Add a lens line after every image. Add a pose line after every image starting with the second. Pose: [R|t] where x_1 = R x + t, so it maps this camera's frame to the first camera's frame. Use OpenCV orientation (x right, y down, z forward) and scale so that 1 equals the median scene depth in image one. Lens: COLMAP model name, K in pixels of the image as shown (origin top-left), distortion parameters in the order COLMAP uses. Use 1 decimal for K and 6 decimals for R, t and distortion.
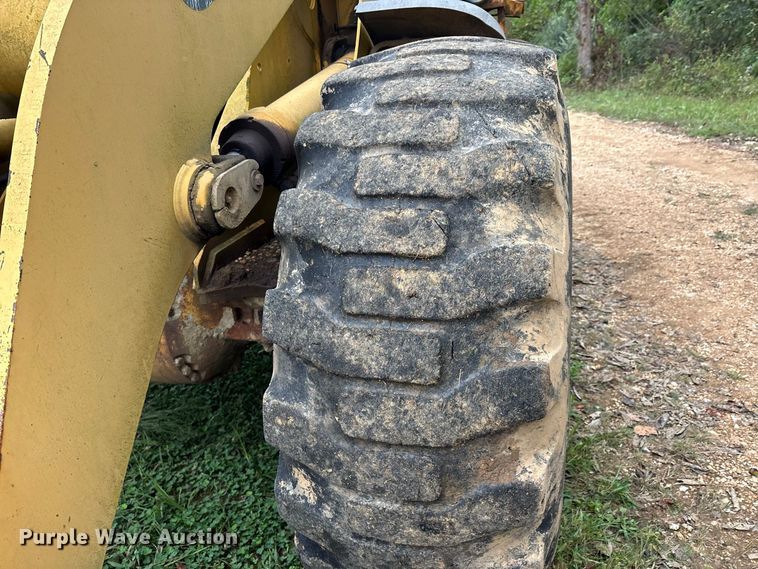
lens RADIAL K [[574.7, 0, 377.9], [0, 574.7, 282.8], [0, 0, 1]] dist [0.056711, -0.065358]
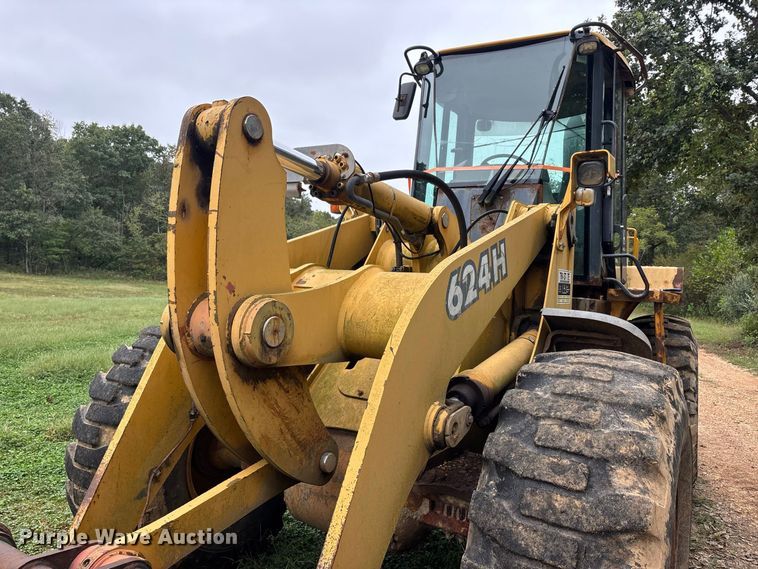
lens RADIAL K [[575.9, 0, 379.0], [0, 575.9, 284.5], [0, 0, 1]] dist [0.034064, 0.004148]
pose [[0.953506, 0.117801, -0.277396, -0.059054], [-0.207521, 0.924105, -0.320883, 0.061116], [0.218542, 0.363529, 0.905586, -0.875472]]
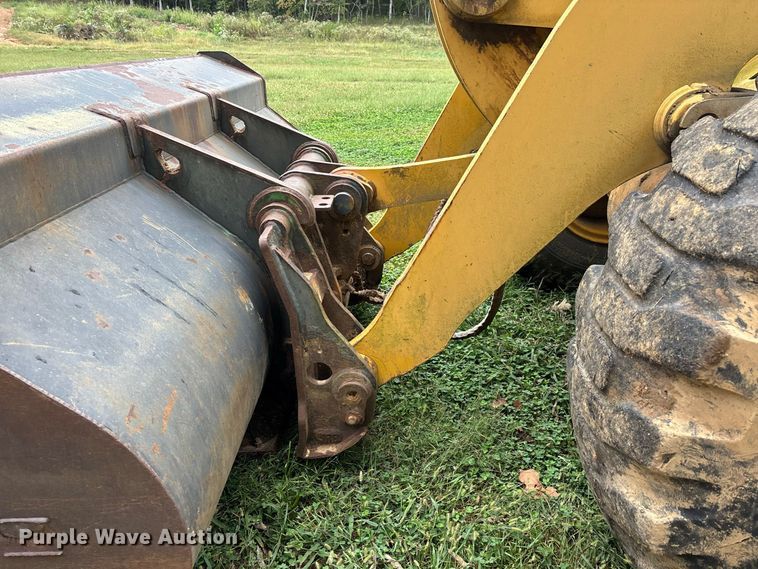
lens RADIAL K [[574.7, 0, 377.9], [0, 574.7, 282.8], [0, 0, 1]] dist [0.056711, -0.065358]
pose [[0.243074, 0.458243, -0.854943, 0.849972], [-0.379327, 0.856097, 0.351013, -0.044175], [0.892763, 0.238981, 0.381919, 0.103144]]
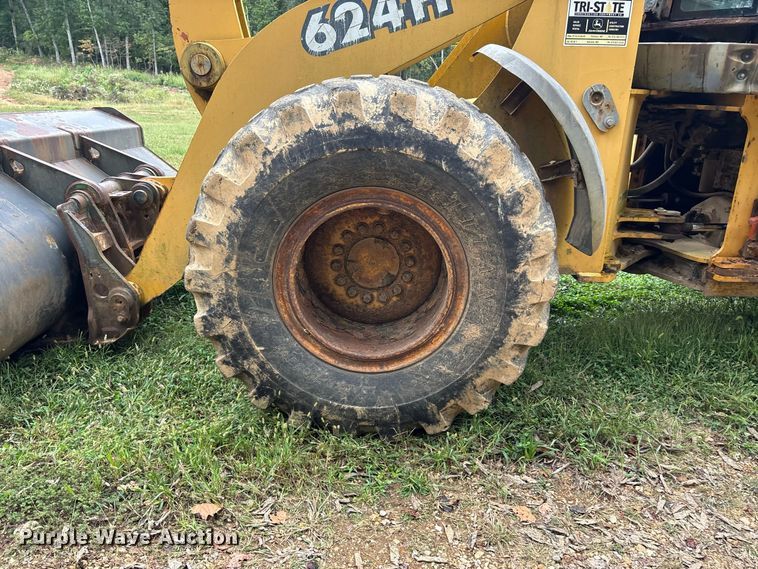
lens RADIAL K [[574.7, 0, 377.9], [0, 574.7, 282.8], [0, 0, 1]] dist [0.056711, -0.065358]
pose [[0.253819, 0.375195, -0.891518, 2.390038], [-0.385890, 0.884453, 0.262357, -0.472593], [0.886941, 0.277437, 0.369275, 0.820353]]
